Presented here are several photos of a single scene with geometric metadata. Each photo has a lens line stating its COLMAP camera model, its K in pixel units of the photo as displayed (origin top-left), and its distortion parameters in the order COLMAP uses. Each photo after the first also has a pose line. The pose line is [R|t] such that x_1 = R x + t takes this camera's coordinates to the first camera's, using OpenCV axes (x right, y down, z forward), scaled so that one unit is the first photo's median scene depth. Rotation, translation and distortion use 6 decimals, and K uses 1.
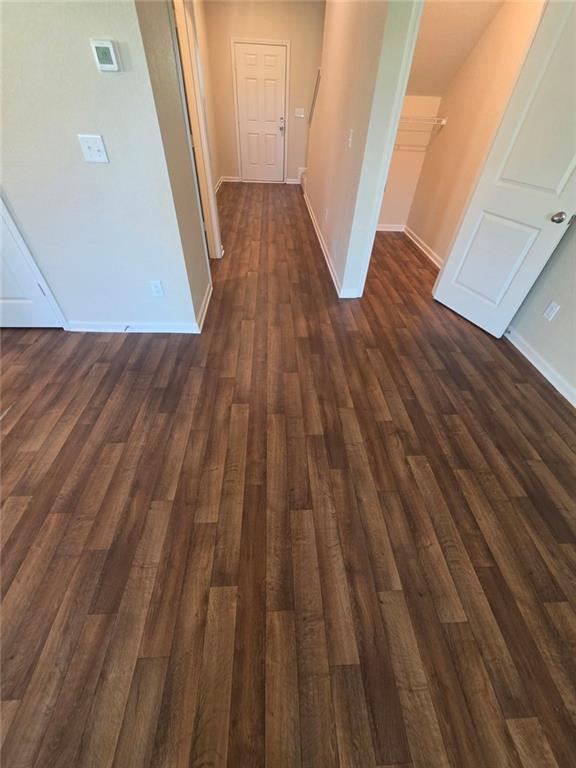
lens RADIAL K [[310.8, 0, 291.4], [0, 310.8, 392.2], [0, 0, 1]] dist [-0.002049, 0.000384]
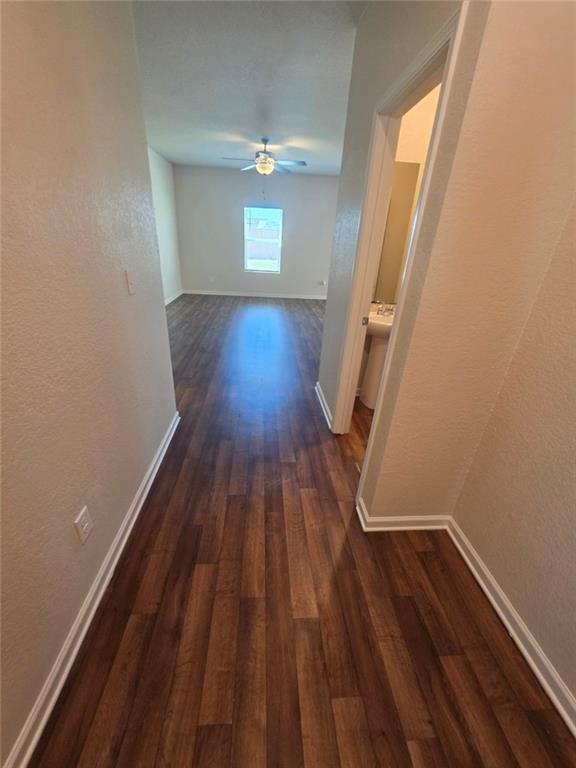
lens RADIAL K [[310.8, 0, 293.0], [0, 310.8, 387.2], [0, 0, 1]] dist [-0.002049, 0.000384]
pose [[-0.995074, -0.067495, -0.072612, -0.045883], [-0.091546, 0.344513, 0.934307, -0.617836], [-0.038046, 0.936352, -0.348995, 0.639705]]
